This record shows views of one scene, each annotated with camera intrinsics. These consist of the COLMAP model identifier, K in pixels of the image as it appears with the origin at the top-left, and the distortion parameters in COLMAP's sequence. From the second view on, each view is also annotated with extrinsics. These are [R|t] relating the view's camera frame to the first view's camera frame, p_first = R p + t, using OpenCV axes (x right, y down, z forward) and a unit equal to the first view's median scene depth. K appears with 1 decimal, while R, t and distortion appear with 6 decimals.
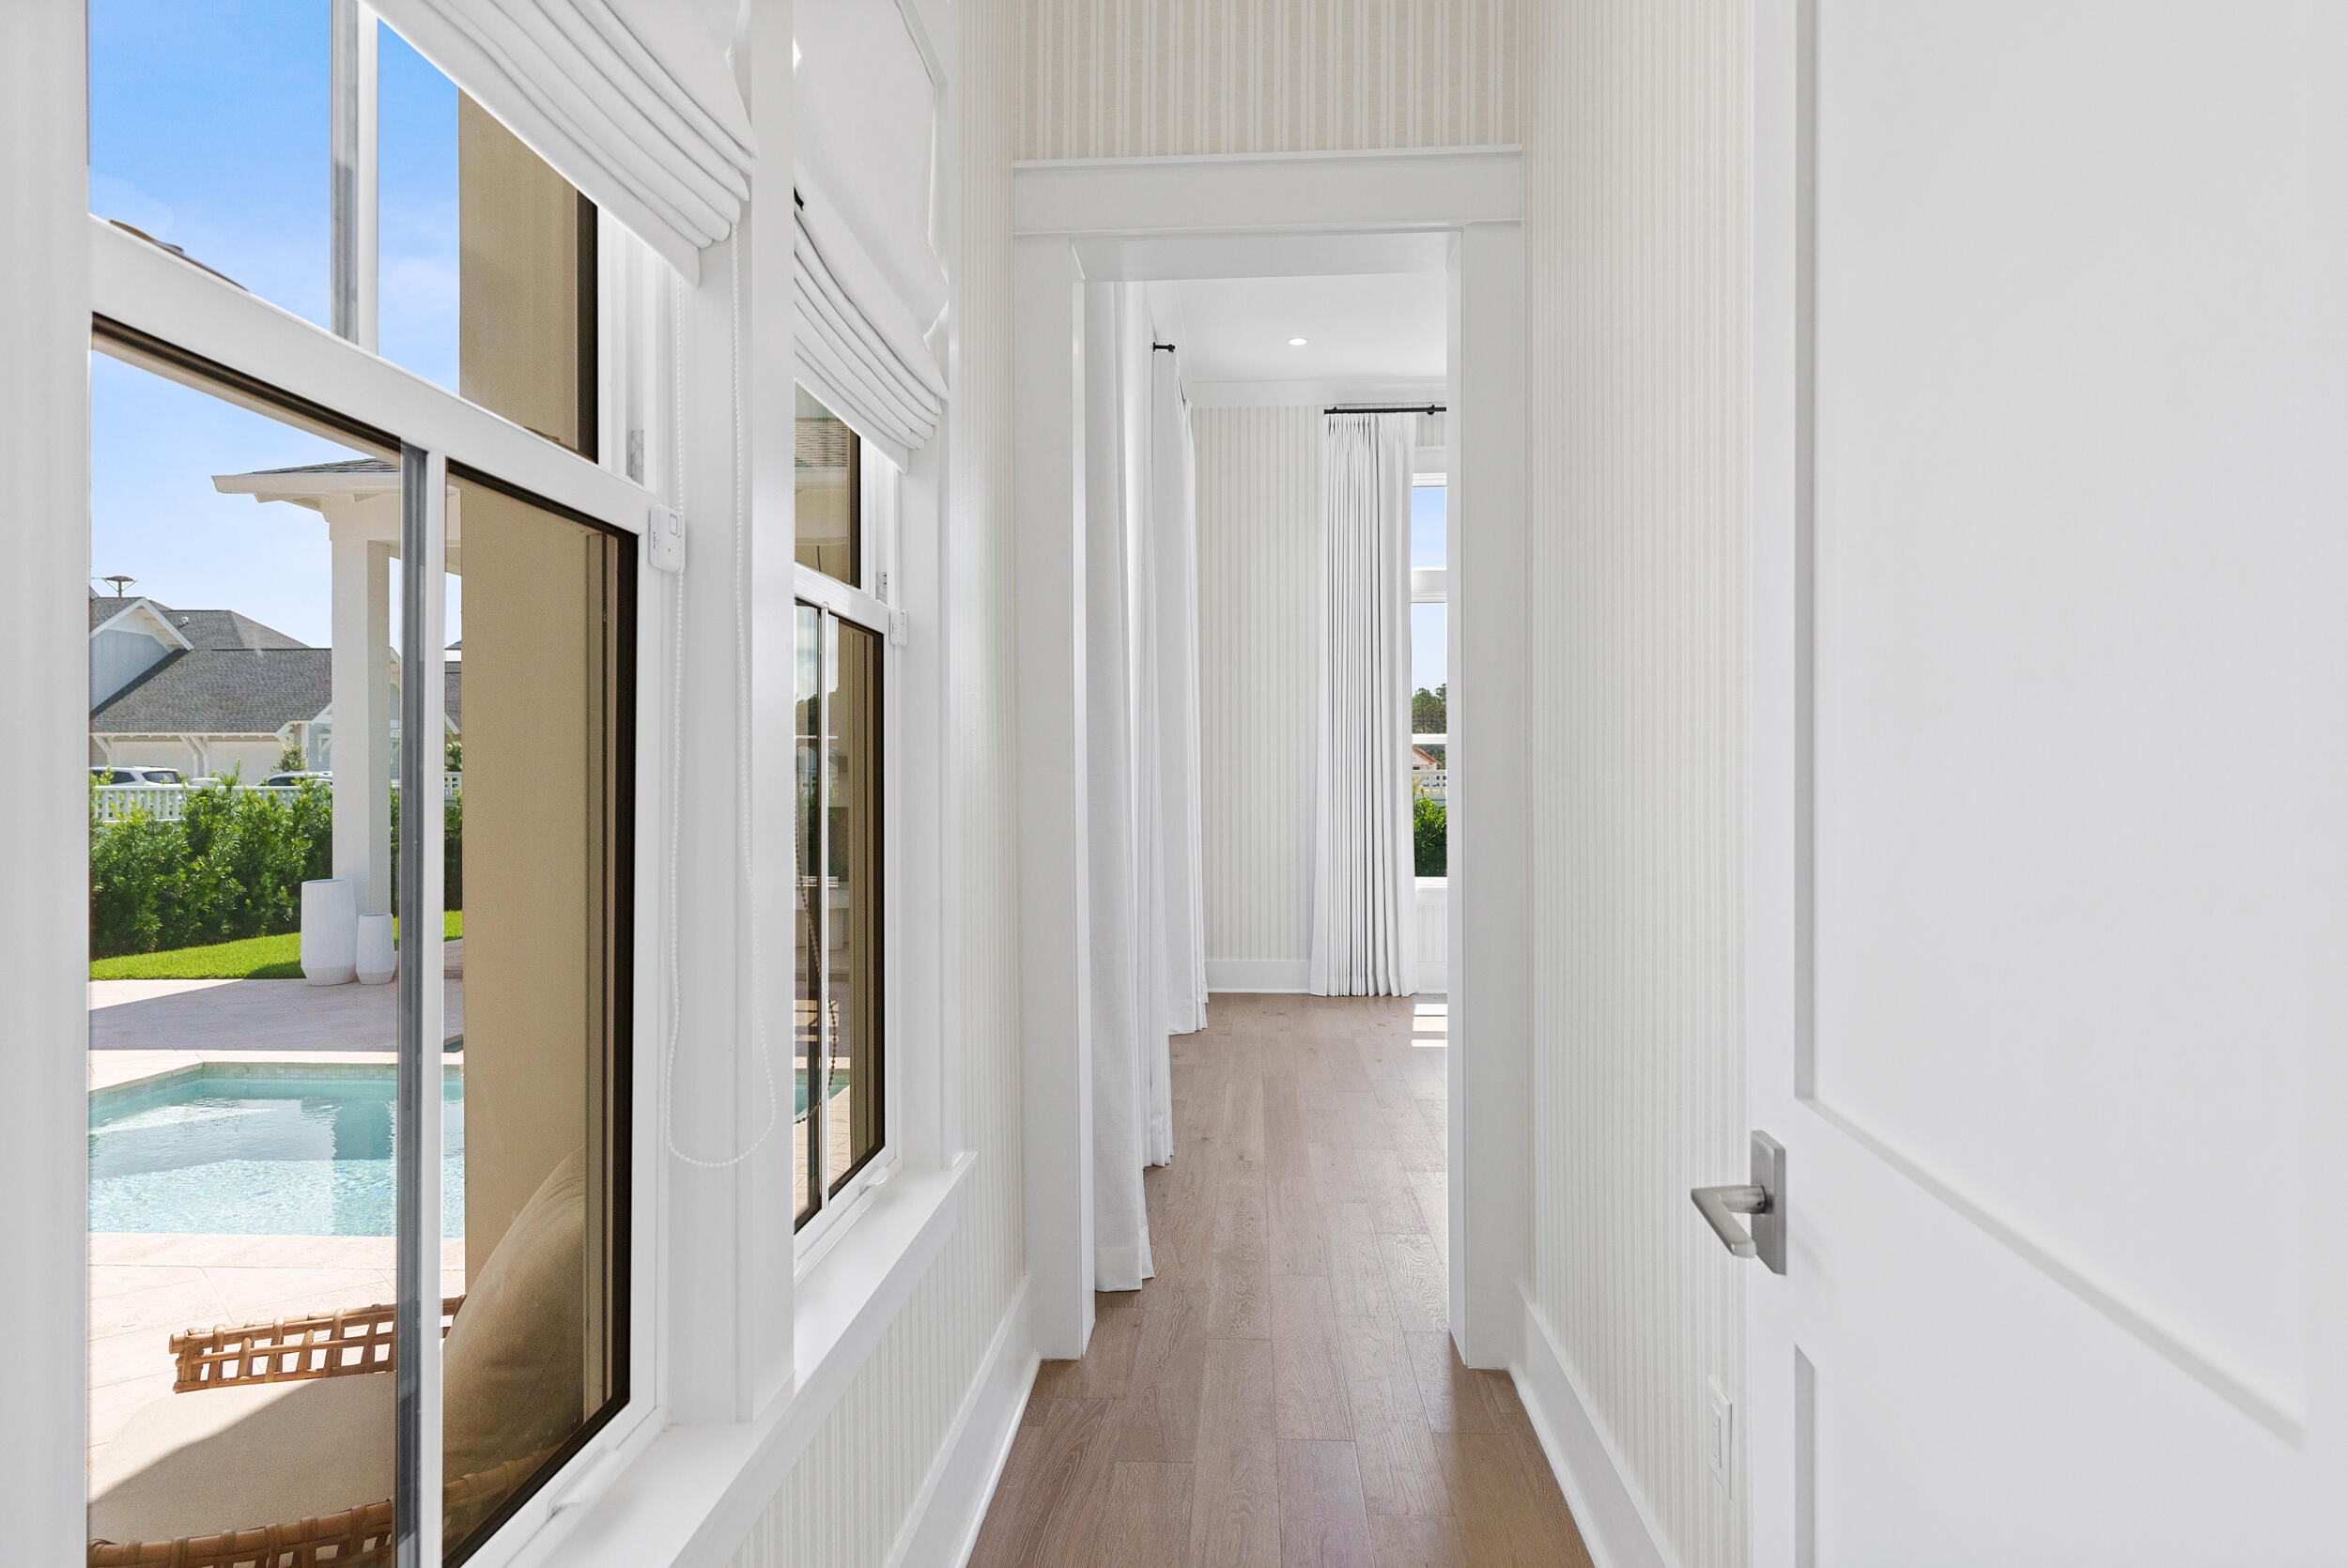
lens RADIAL K [[1387.7, 0, 1166.0], [0, 1387.7, 793.5], [0, 0, 1]] dist [-0.000288, 0.000341]
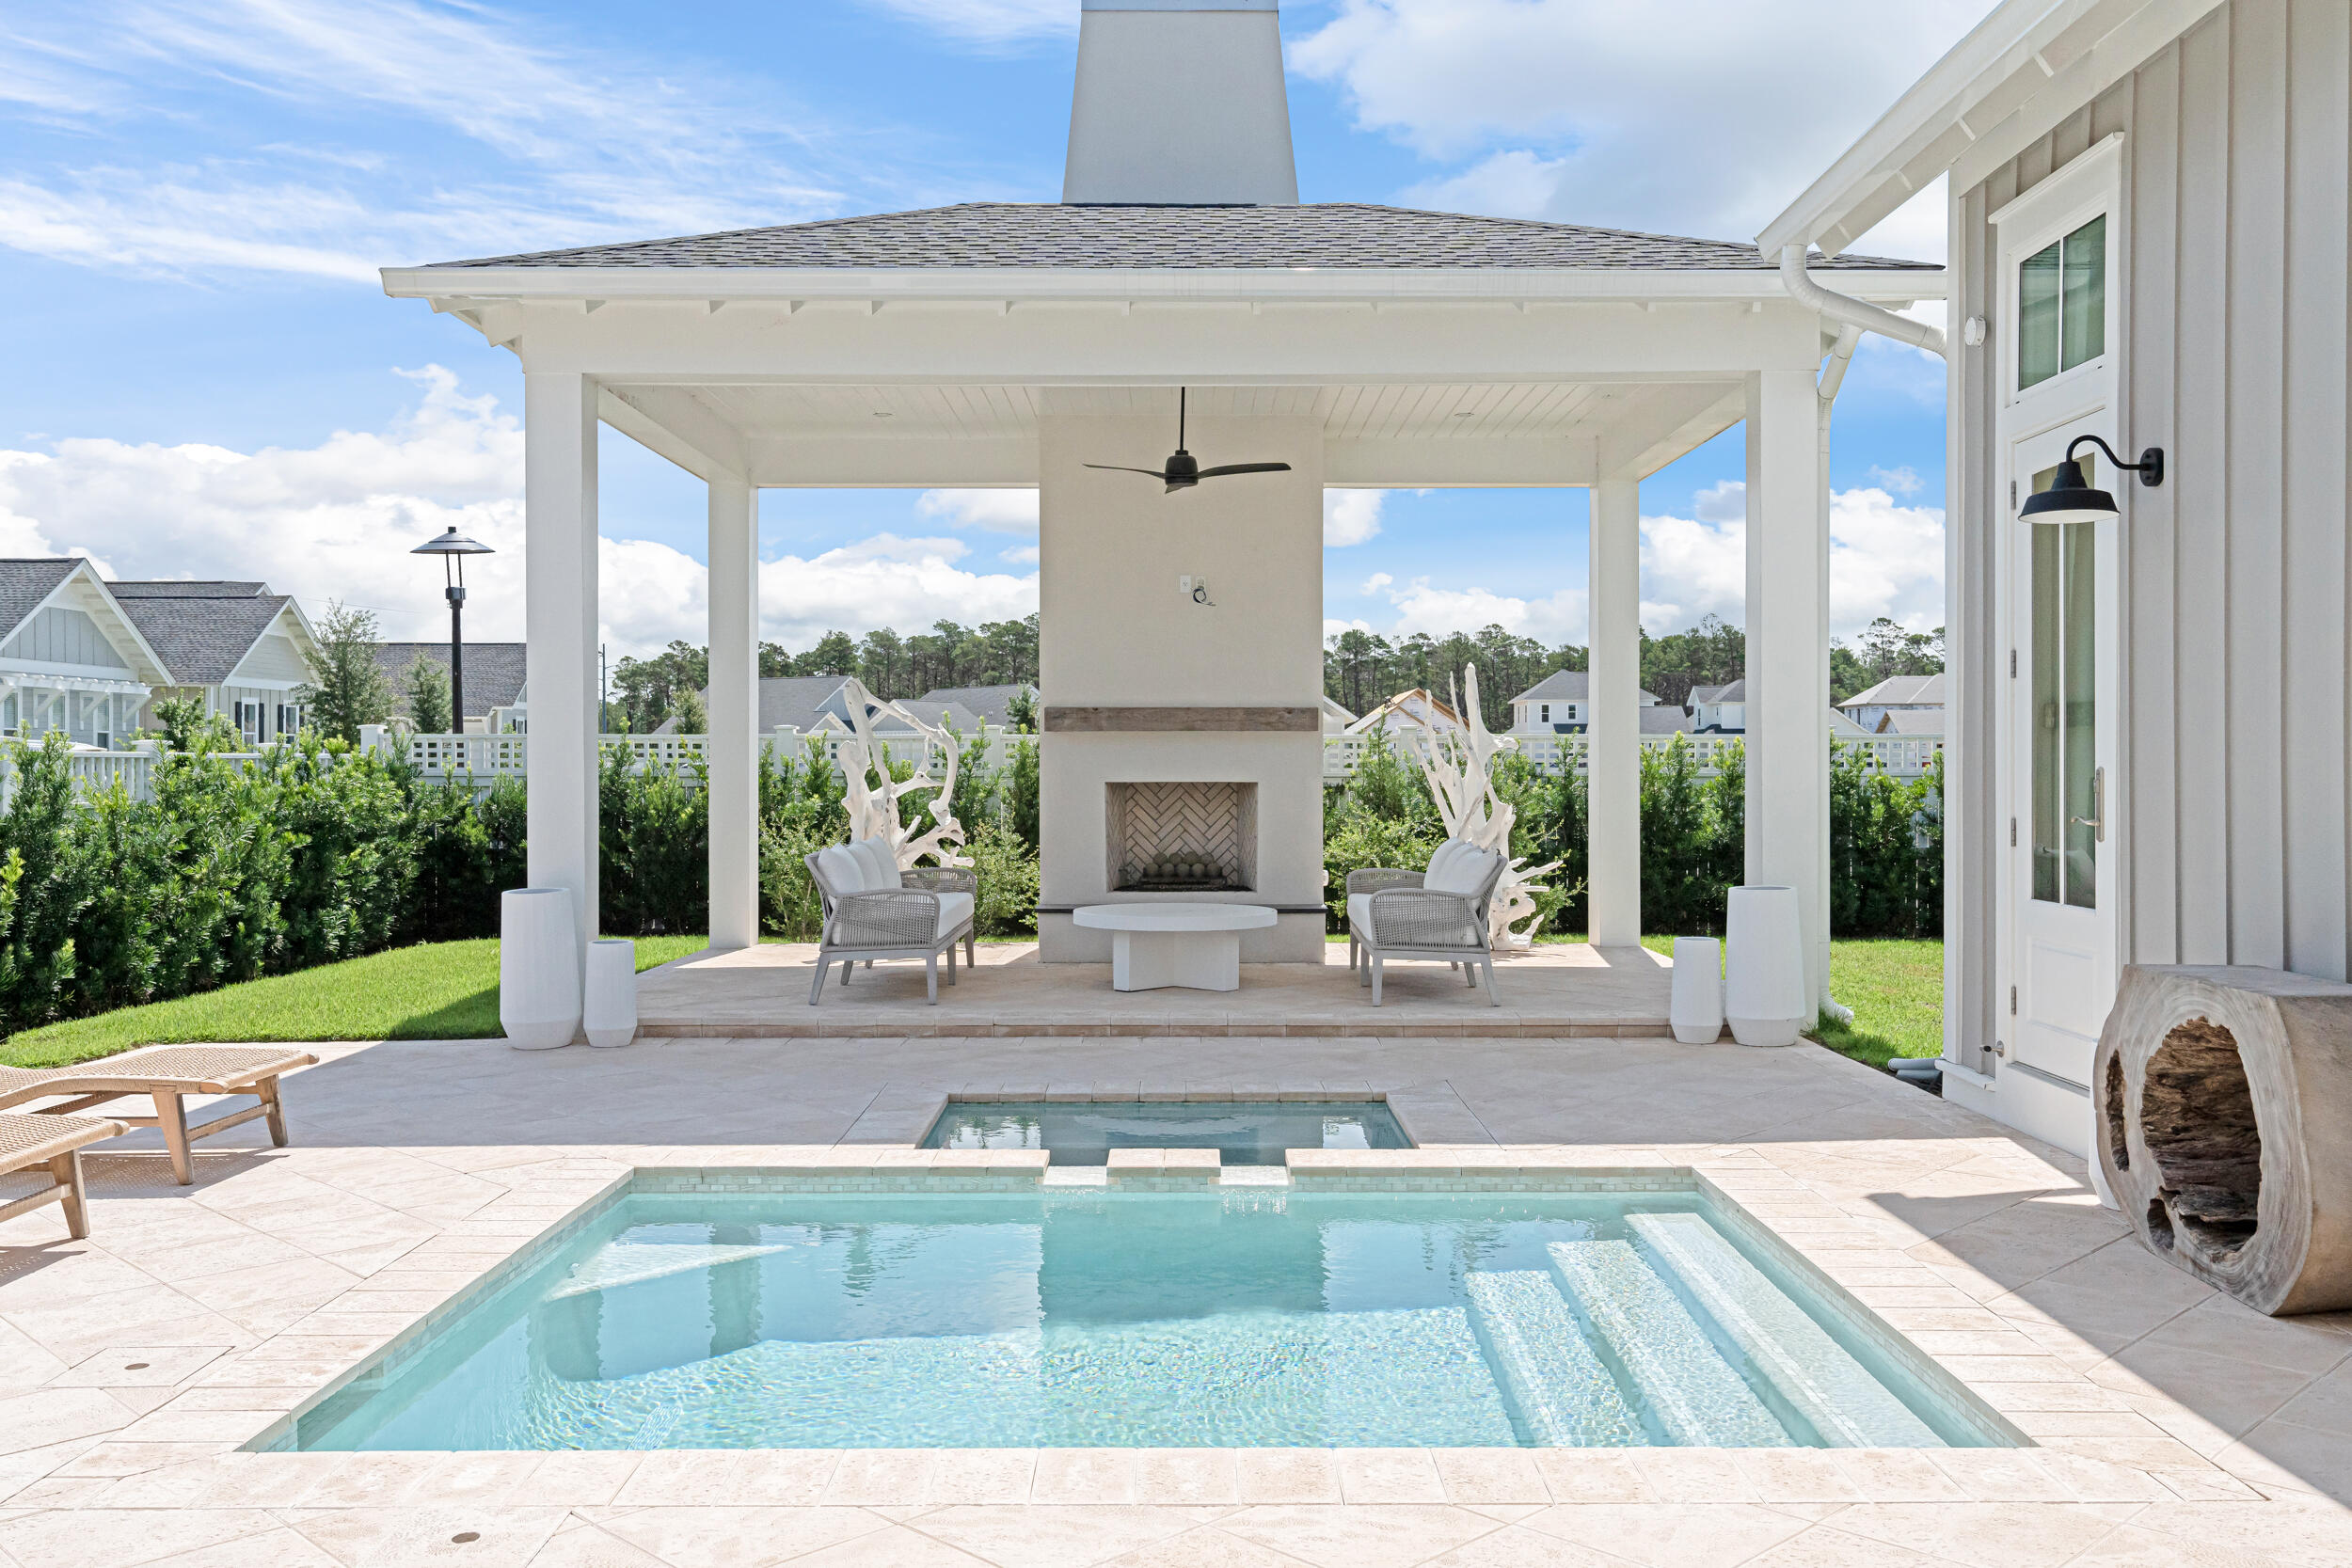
lens RADIAL K [[1930.2, 0, 1183.8], [0, 1930.2, 781.0], [0, 0, 1]] dist [0.004268, 0.000945]
pose [[0.998056, 0.000097, 0.062322, -0.285942], [-0.000240, 0.999997, 0.002298, 0.006904], [-0.062321, -0.002308, 0.998053, 0.052260]]
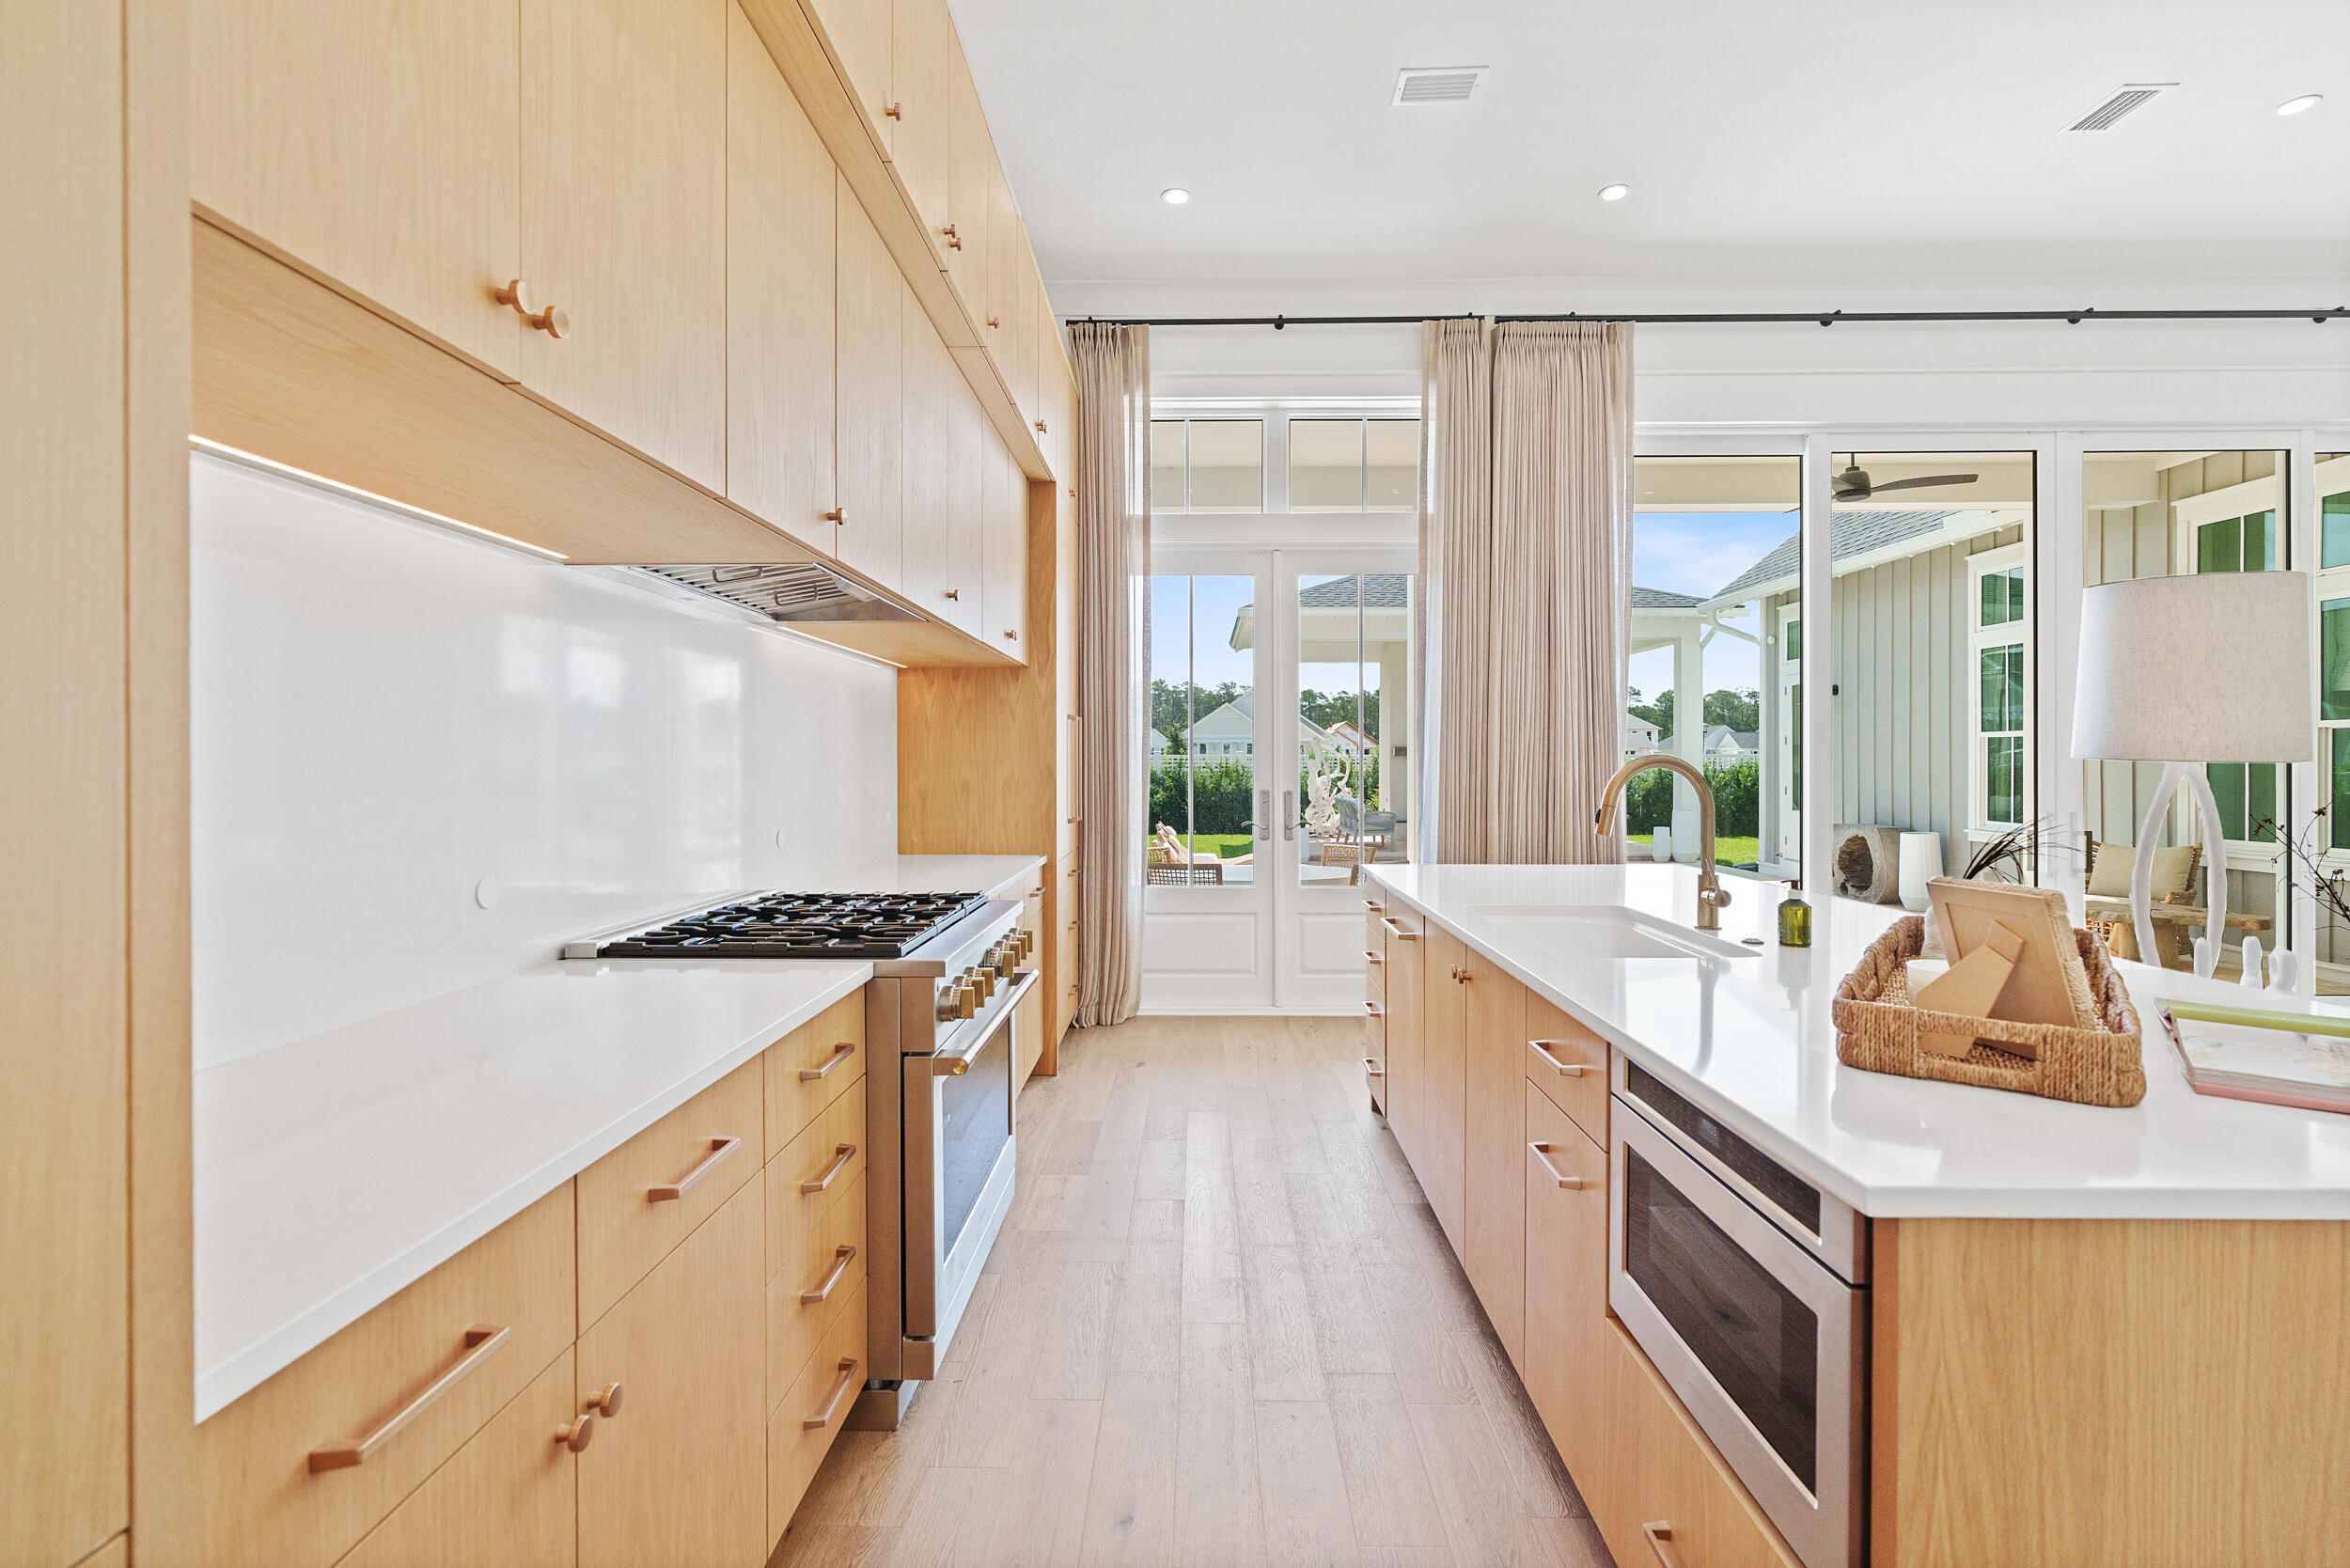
lens RADIAL K [[1065.4, 0, 1178.3], [0, 1065.4, 768.8], [0, 0, 1]] dist [-0.002516, -0.000150]
pose [[0.999029, -0.001303, 0.044035, -0.655875], [0.001268, 0.999999, 0.000823, 0.000341], [-0.044036, -0.000766, 0.999030, -0.424580]]
